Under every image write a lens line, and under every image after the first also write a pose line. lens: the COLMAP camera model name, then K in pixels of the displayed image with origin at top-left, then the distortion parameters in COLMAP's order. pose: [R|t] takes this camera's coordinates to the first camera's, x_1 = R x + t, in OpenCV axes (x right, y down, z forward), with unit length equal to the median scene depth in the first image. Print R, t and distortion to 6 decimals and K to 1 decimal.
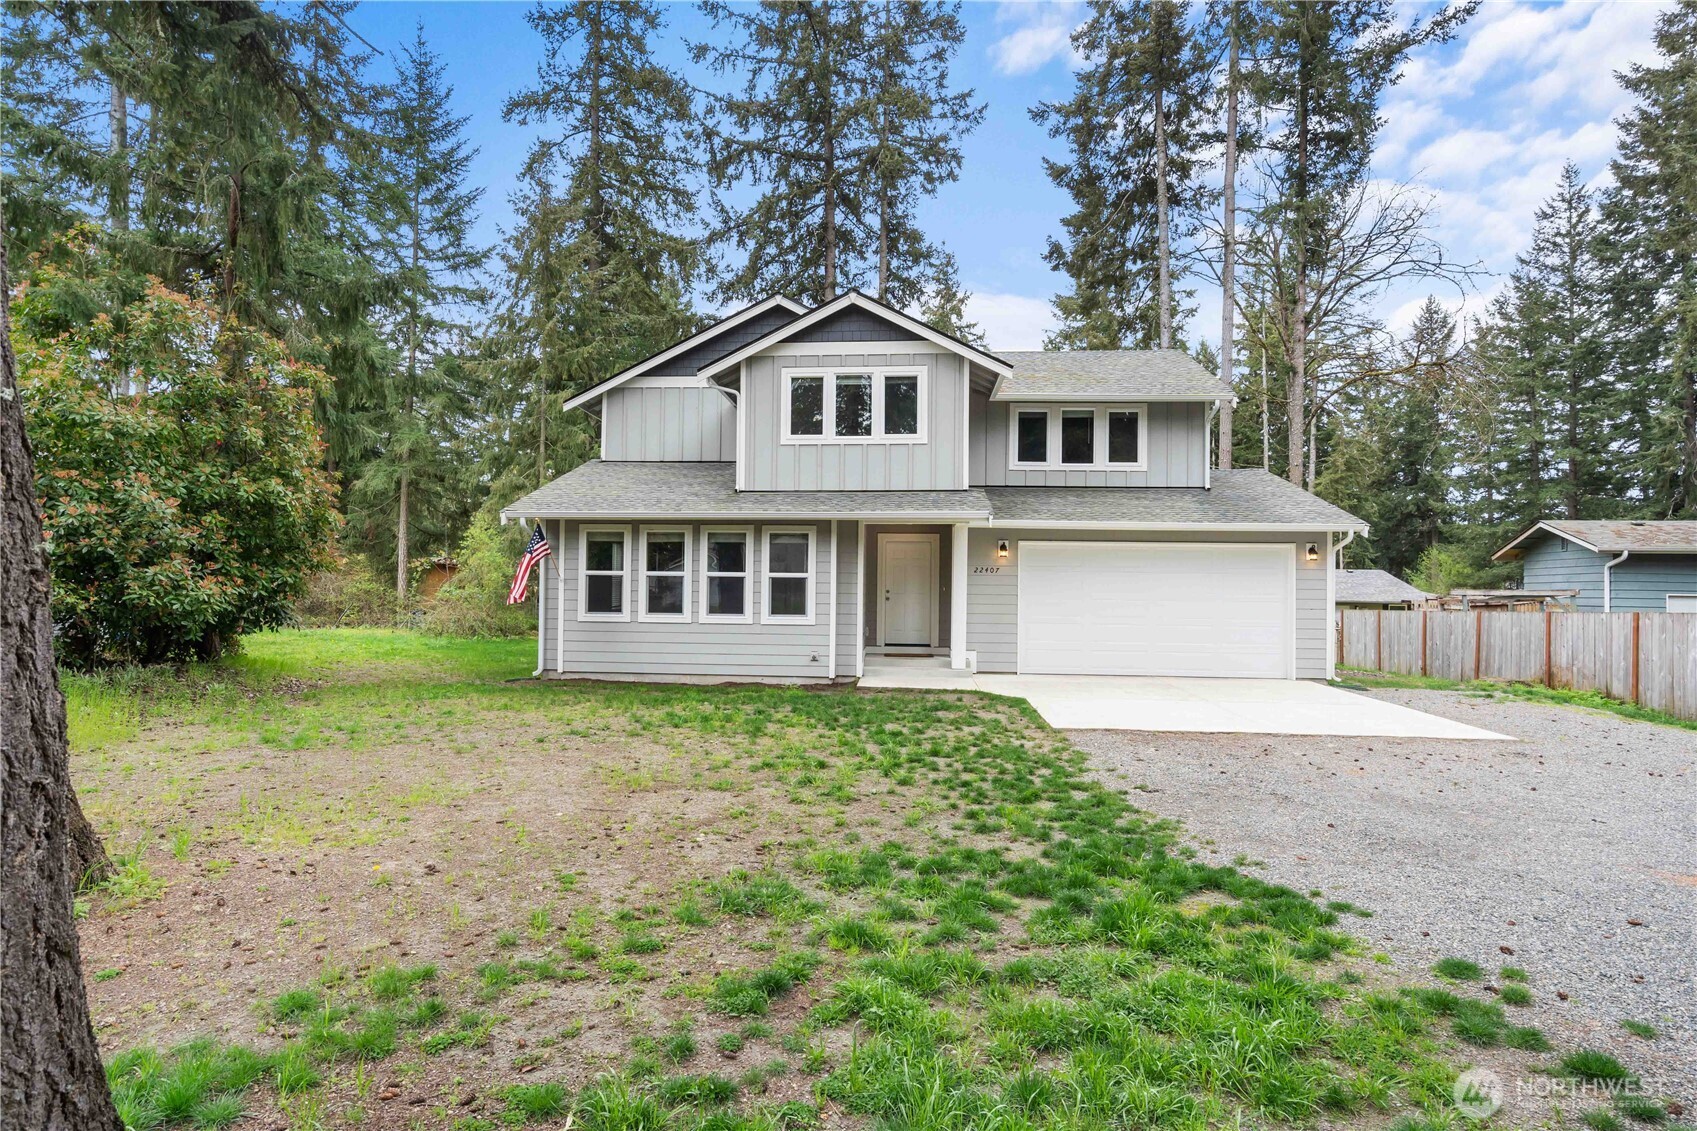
lens RADIAL K [[910.3, 0, 834.7], [0, 910.3, 566.6], [0, 0, 1]] dist [0.006888, 0.004362]
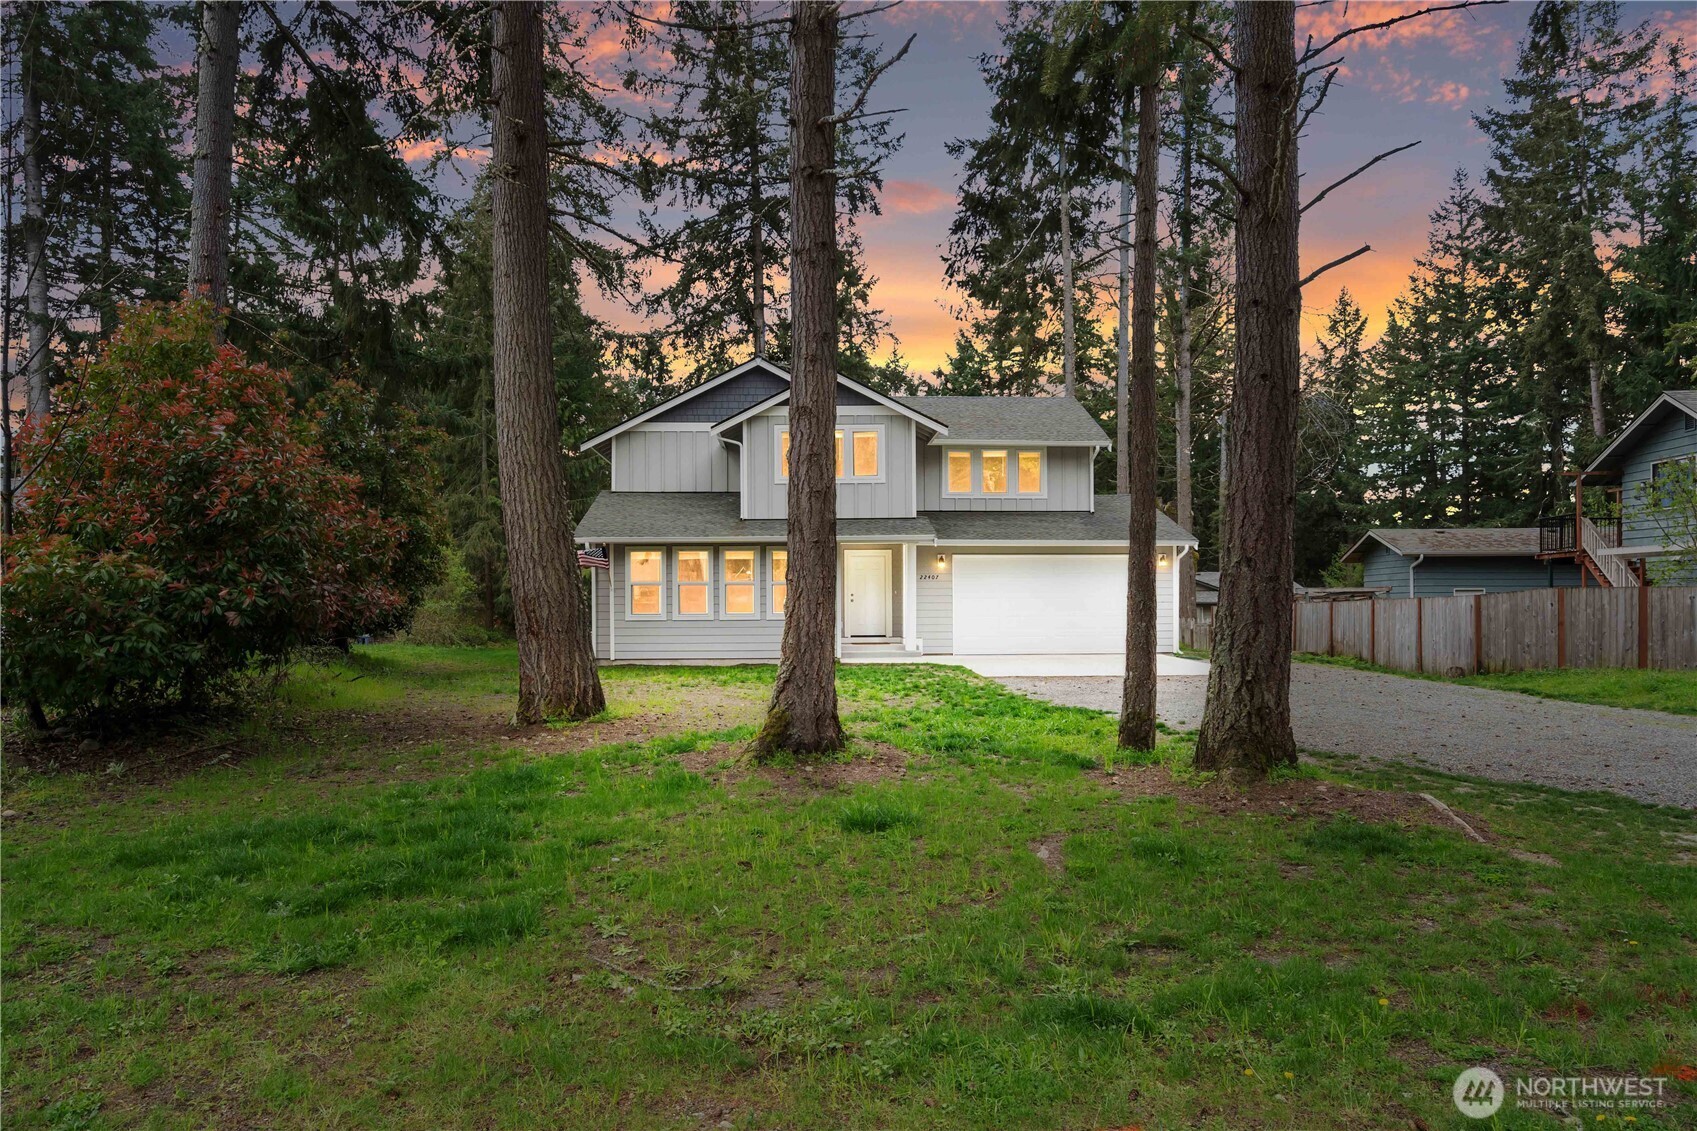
lens RADIAL K [[1121.8, 0, 852.0], [0, 1121.8, 582.0], [0, 0, 1]] dist [0.007533, -0.004278]
pose [[0.990634, -0.015168, 0.135698, -0.145937], [0.014296, 0.999870, 0.007392, -0.002283], [-0.135792, -0.005383, 0.990723, -0.525507]]
